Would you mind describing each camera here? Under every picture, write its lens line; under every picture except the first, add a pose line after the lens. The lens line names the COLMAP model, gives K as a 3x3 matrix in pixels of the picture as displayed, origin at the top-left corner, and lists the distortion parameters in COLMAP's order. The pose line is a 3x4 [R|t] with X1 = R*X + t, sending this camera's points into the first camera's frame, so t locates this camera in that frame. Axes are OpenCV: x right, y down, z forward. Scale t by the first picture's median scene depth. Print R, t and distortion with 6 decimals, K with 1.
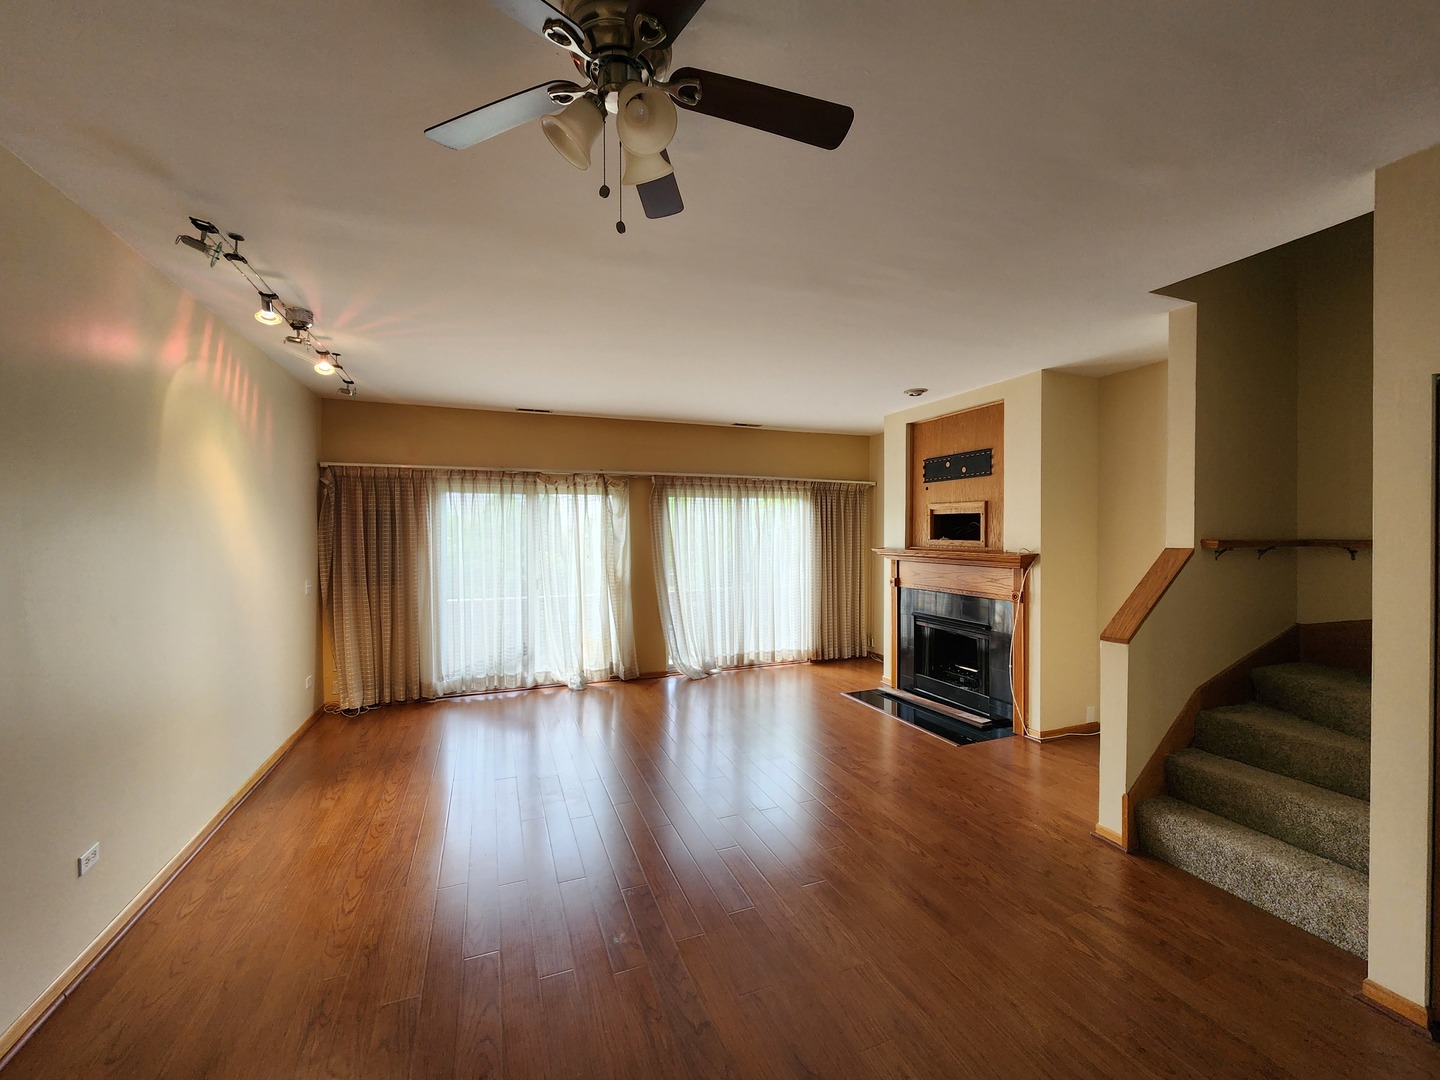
lens RADIAL K [[590.3, 0, 715.2], [0, 590.3, 544.6], [0, 0, 1]] dist [-0.000875, -0.000534]
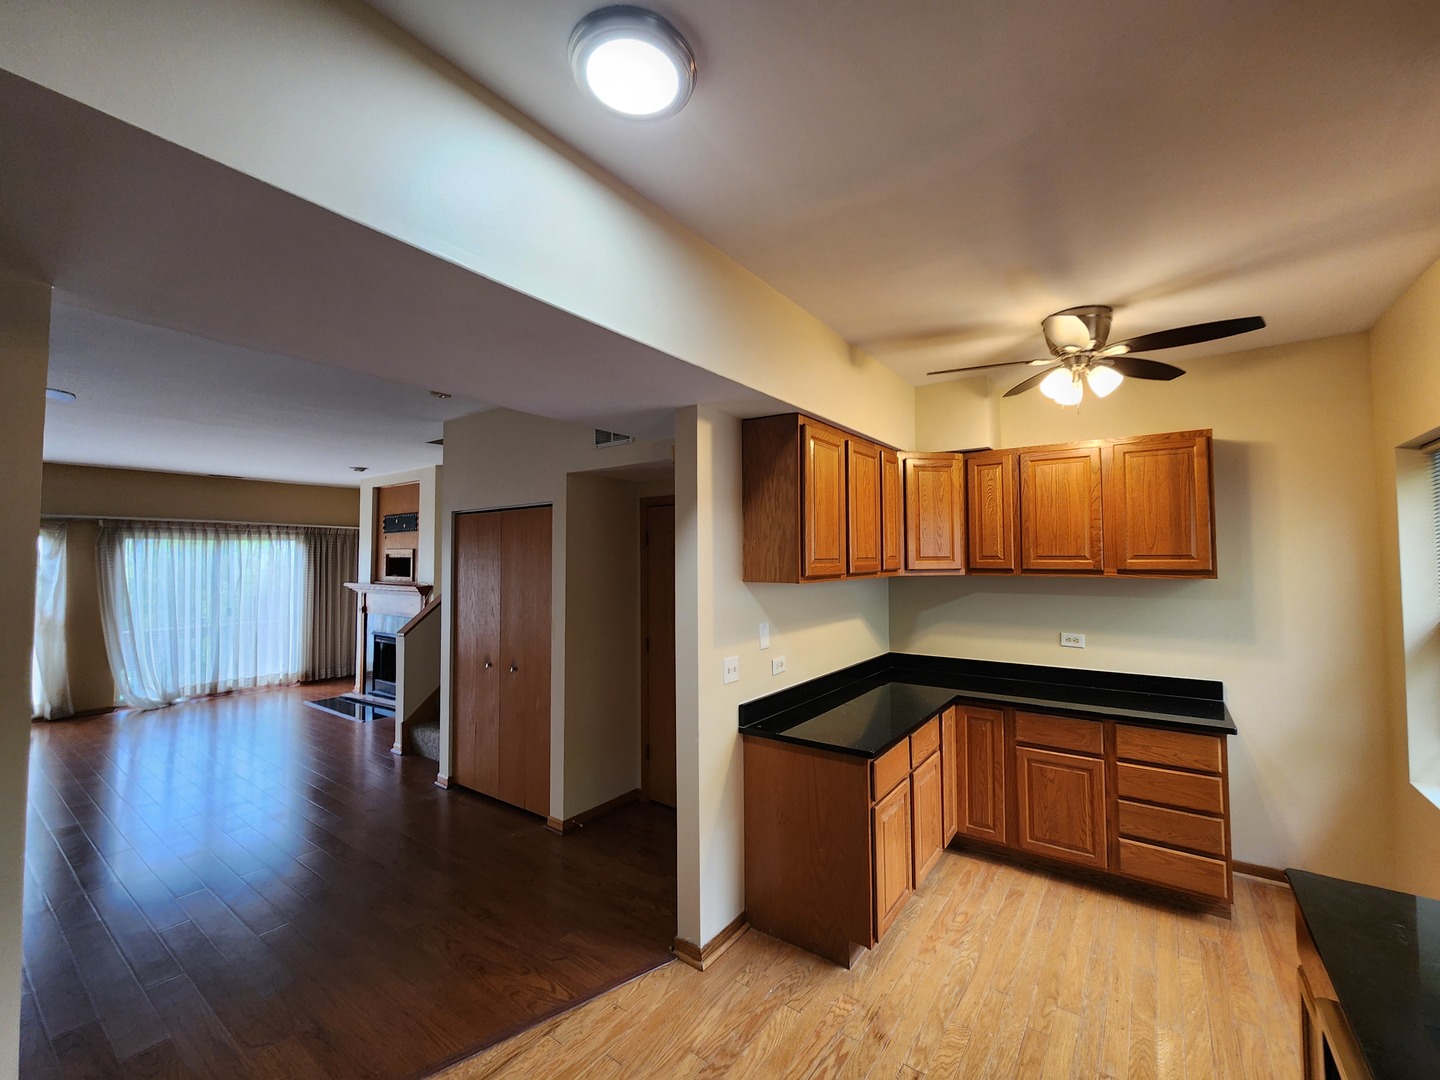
lens RADIAL K [[590.3, 0, 726.1], [0, 590.3, 535.7], [0, 0, 1]] dist [-0.000875, -0.000534]
pose [[0.833417, 0.021311, 0.552234, 0.232741], [0.014801, 0.998037, -0.060853, -0.006035], [-0.552447, 0.058889, 0.831465, -0.469257]]
